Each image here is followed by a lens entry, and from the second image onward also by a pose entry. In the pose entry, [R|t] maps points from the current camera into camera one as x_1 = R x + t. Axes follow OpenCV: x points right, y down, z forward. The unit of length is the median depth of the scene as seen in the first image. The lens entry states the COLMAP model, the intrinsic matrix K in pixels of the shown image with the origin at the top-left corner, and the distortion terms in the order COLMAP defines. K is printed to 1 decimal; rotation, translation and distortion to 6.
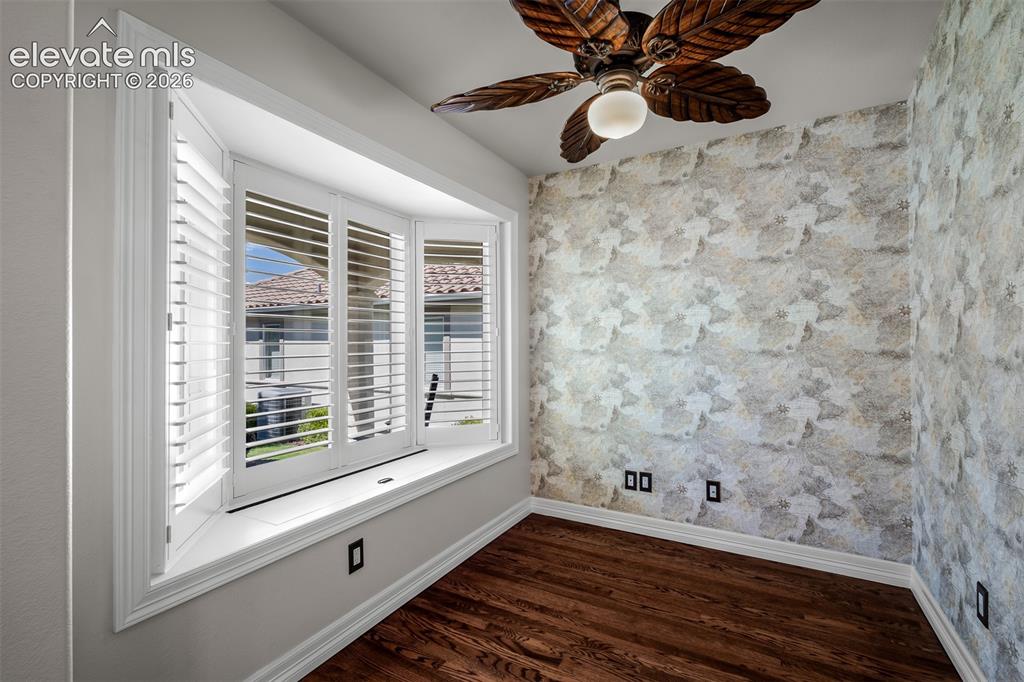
lens RADIAL K [[451.8, 0, 510.1], [0, 451.8, 341.6], [0, 0, 1]] dist [0.000594, 0.000057]
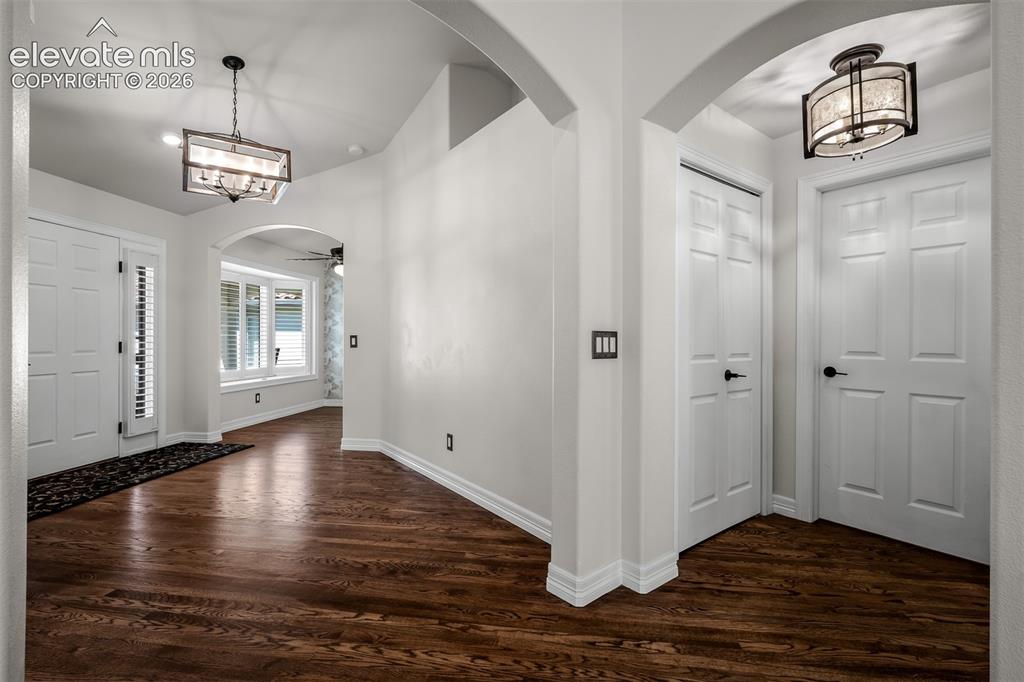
lens RADIAL K [[451.8, 0, 510.1], [0, 451.8, 341.6], [0, 0, 1]] dist [0.000594, 0.000057]
pose [[0.930056, 0.008422, 0.367320, 0.080378], [-0.011236, 0.999922, 0.005524, 0.026004], [-0.367245, -0.009265, 0.930078, -1.526602]]
